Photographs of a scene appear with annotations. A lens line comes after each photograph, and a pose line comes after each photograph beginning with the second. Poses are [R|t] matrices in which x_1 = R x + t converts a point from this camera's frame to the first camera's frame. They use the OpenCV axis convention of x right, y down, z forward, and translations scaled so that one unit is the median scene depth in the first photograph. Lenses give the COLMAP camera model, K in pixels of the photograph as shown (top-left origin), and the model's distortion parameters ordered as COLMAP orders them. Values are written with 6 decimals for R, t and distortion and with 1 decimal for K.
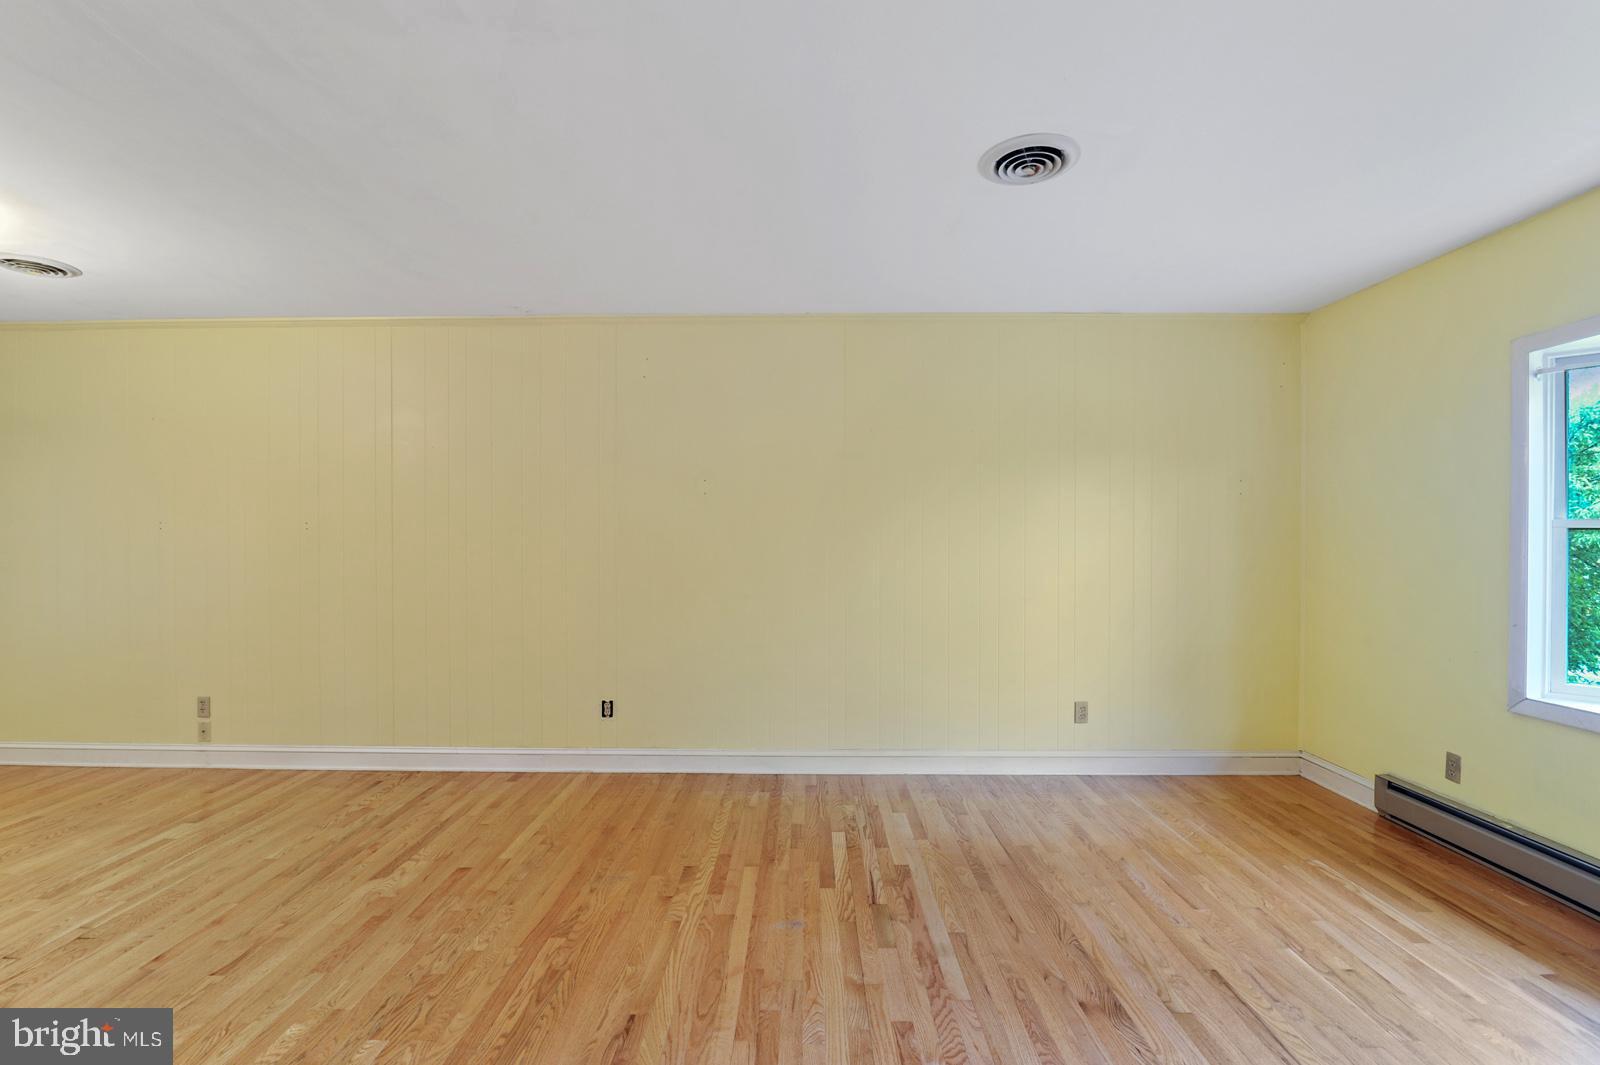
lens RADIAL K [[742.9, 0, 789.9], [0, 742.9, 536.5], [0, 0, 1]] dist [-0.017572, -0.000550]
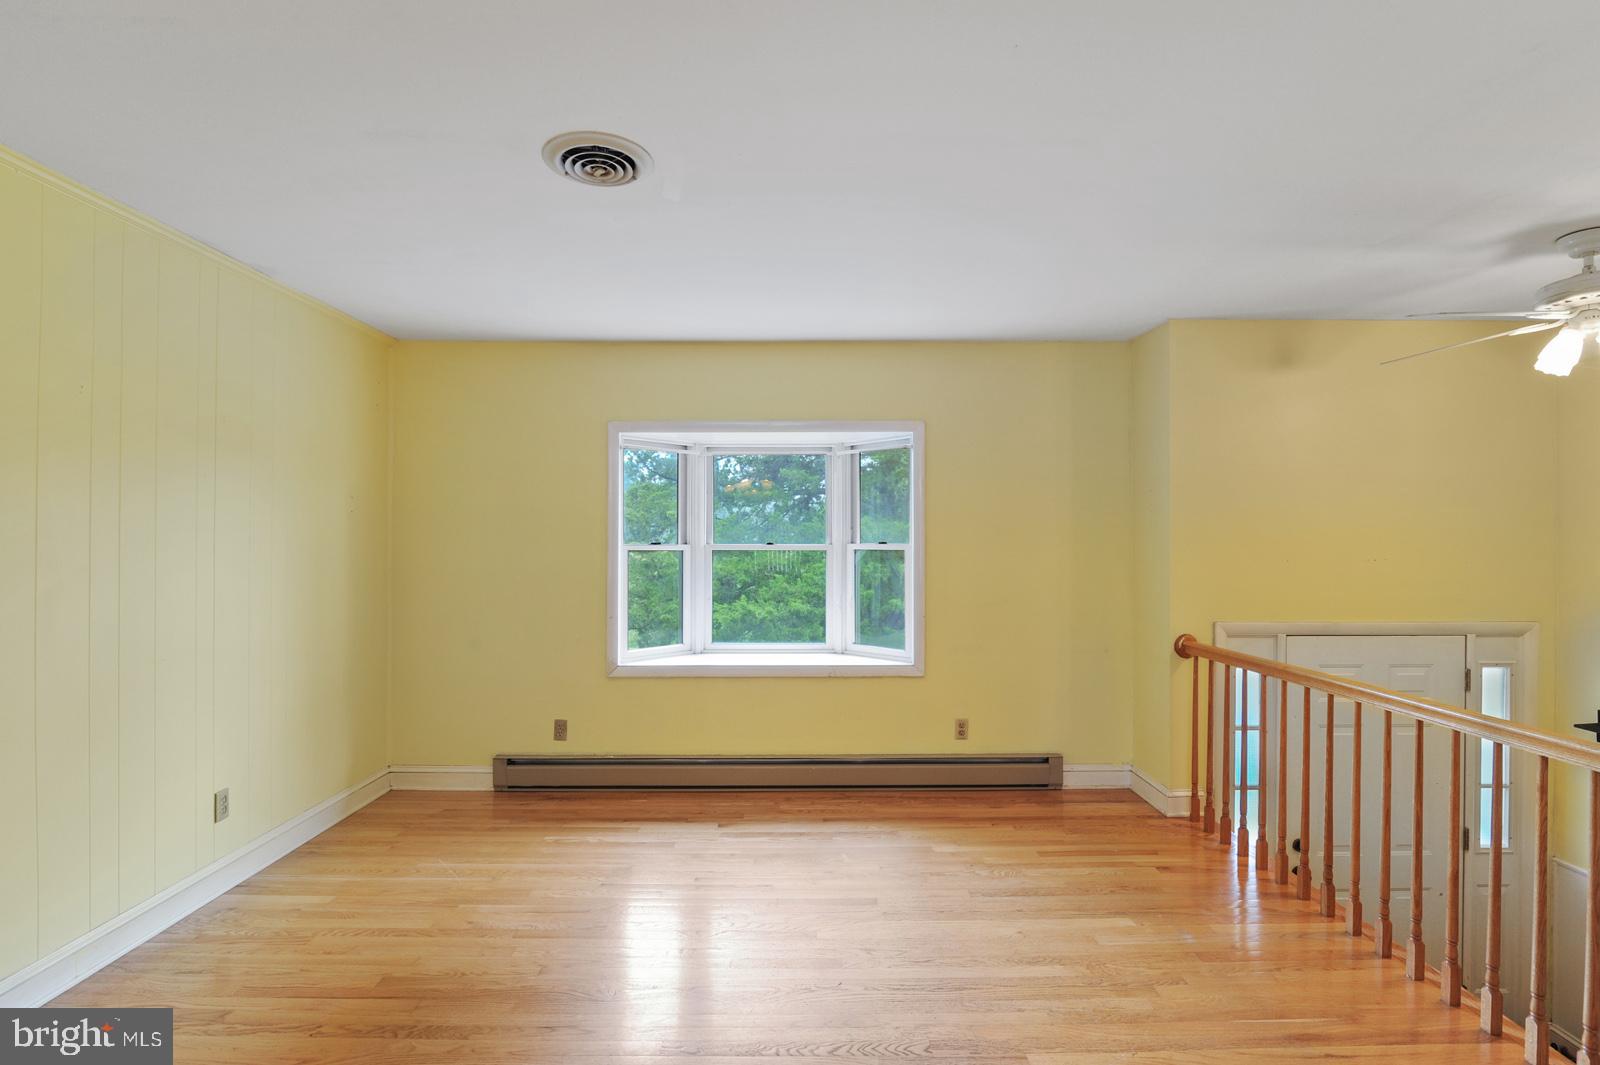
lens RADIAL K [[742.9, 0, 800.0], [0, 742.9, 537.0], [0, 0, 1]] dist [-0.017572, -0.000550]
pose [[-0.021097, -0.004423, 0.999768, -0.413795], [-0.004231, 0.999982, 0.004334, -0.039712], [-0.999768, -0.004138, -0.021115, 0.547853]]
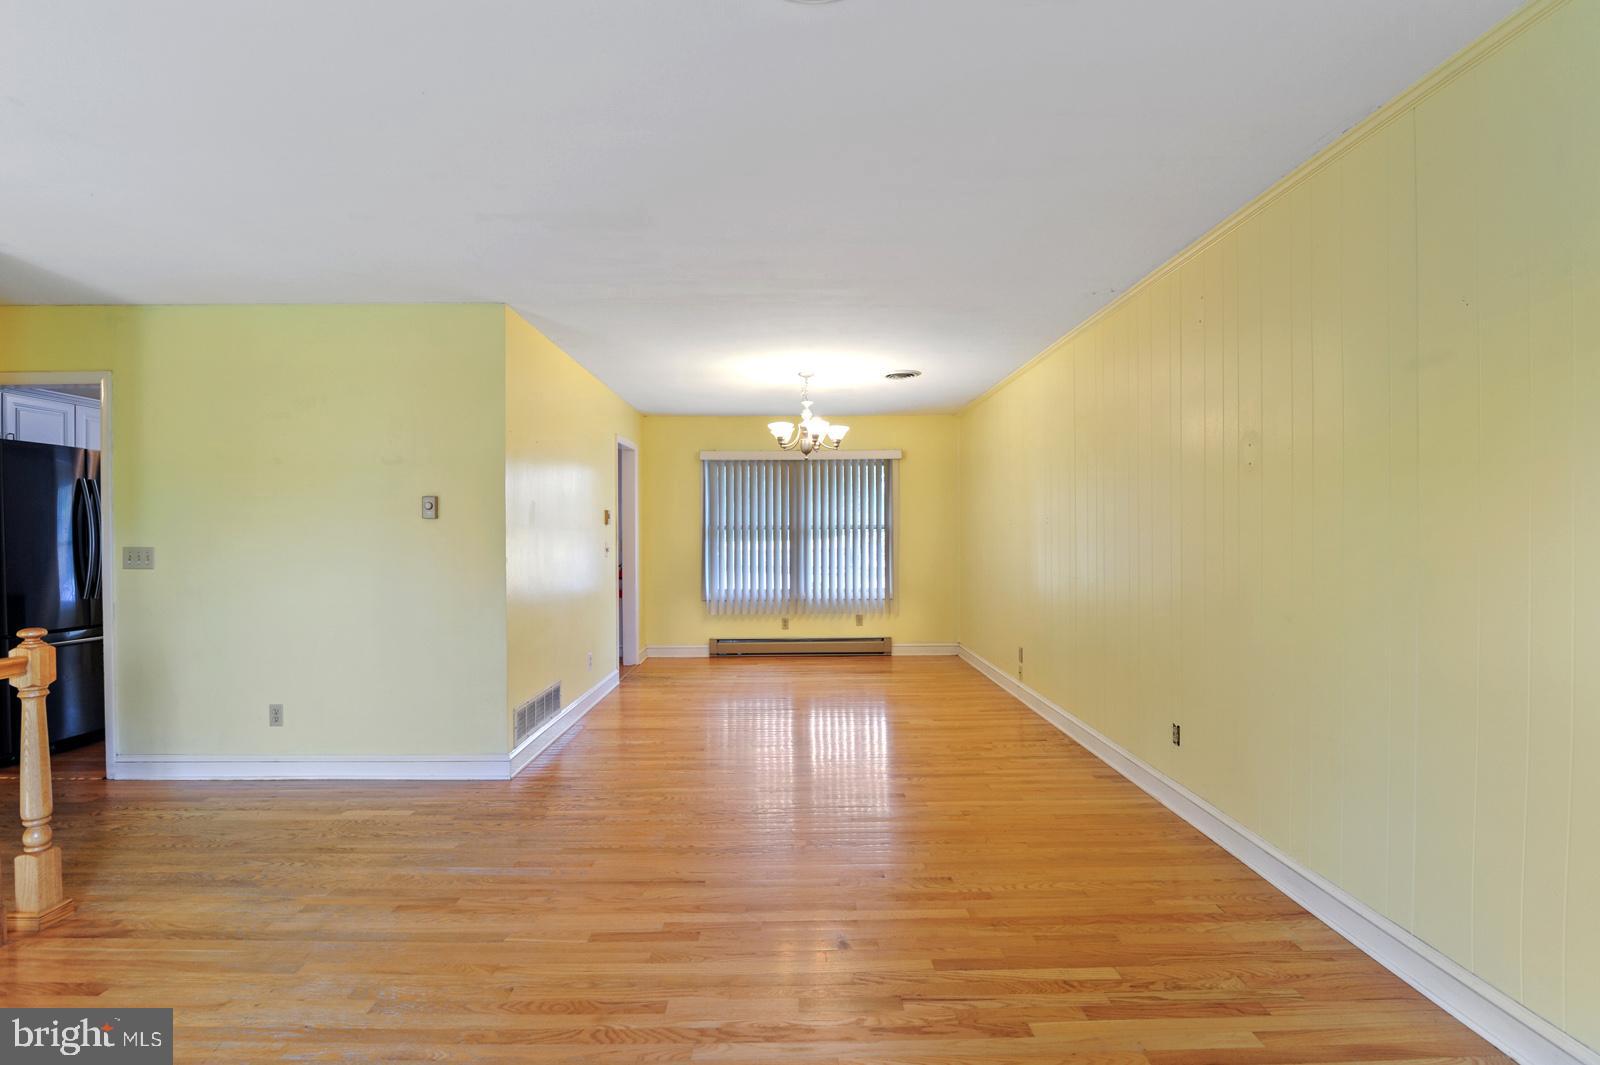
lens RADIAL K [[742.9, 0, 815.0], [0, 742.9, 529.0], [0, 0, 1]] dist [-0.017572, -0.000550]
pose [[0.043741, -0.004755, -0.999032, 0.700254], [0.006688, 0.999968, -0.004466, 0.001859], [0.999021, -0.006486, 0.043772, 0.689489]]
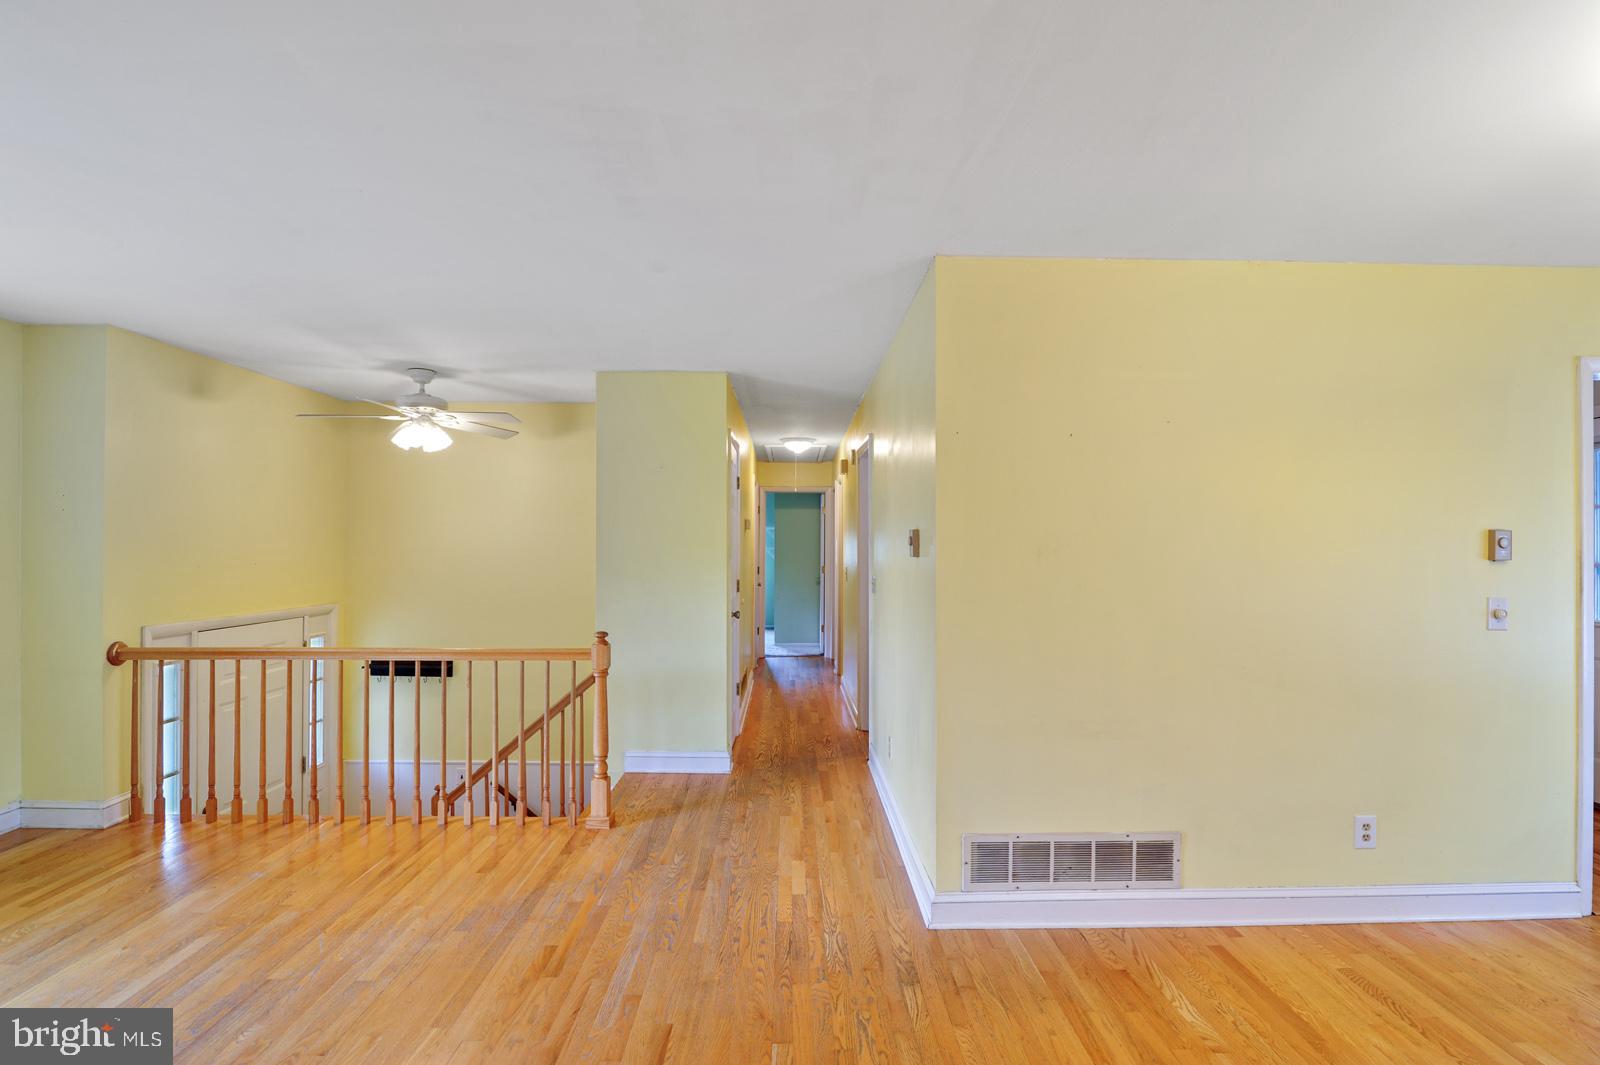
lens RADIAL K [[742.9, 0, 801.7], [0, 742.9, 533.5], [0, 0, 1]] dist [-0.017572, -0.000550]
pose [[-0.999521, -0.006633, -0.030214, -0.316016], [-0.006006, 0.999766, -0.020796, -0.038026], [0.030345, -0.020605, -0.999327, 1.092102]]
